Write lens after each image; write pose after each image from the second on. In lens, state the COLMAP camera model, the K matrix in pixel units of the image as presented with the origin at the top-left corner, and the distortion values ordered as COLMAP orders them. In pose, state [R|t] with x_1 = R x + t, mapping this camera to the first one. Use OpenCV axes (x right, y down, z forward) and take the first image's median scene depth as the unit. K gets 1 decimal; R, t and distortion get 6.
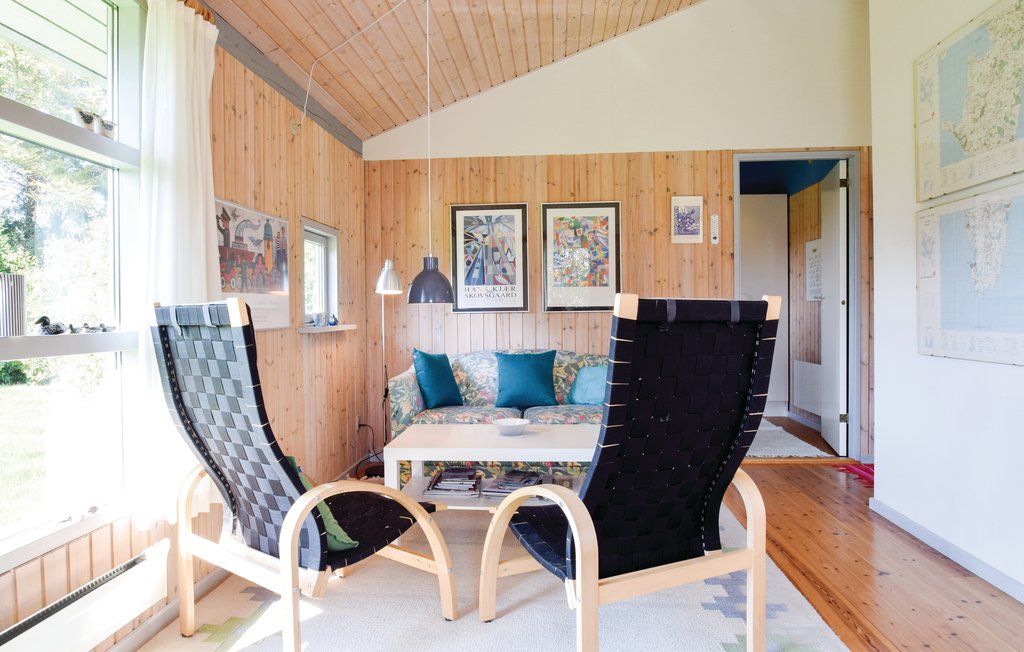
lens RADIAL K [[660.1, 0, 501.5], [0, 660.1, 323.9], [0, 0, 1]] dist [-0.008259, -0.005355]
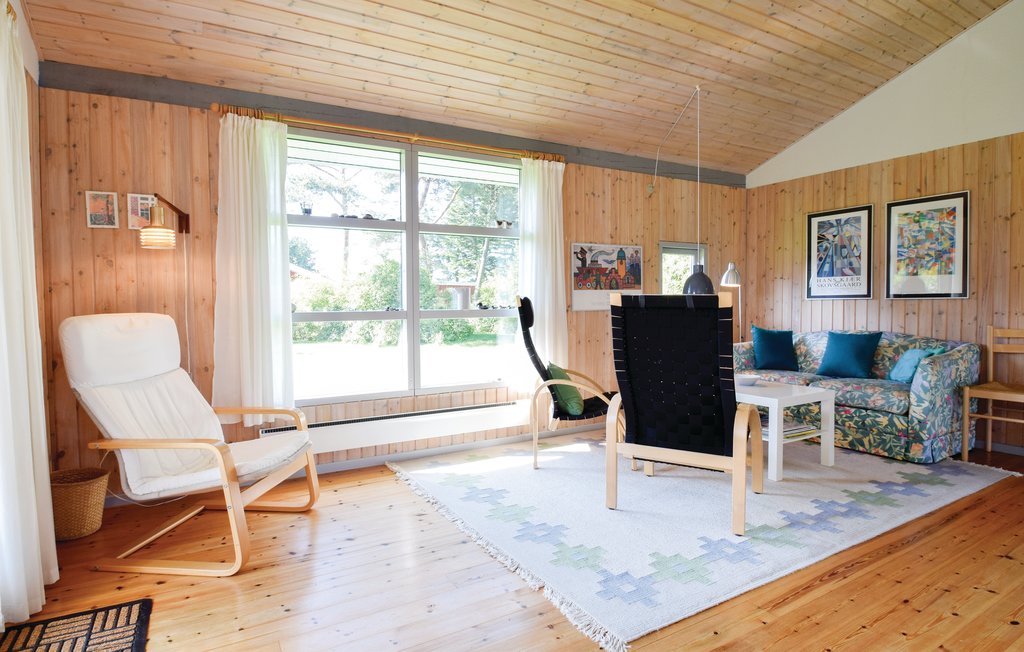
lens RADIAL K [[540.8, 0, 507.6], [0, 540.8, 323.2], [0, 0, 1]] dist [-0.006804, -0.005661]
pose [[0.567579, 0.037262, -0.822475, 0.460285], [-0.010189, 0.999217, 0.038237, -0.004825], [0.823256, -0.013322, 0.567514, -0.061886]]
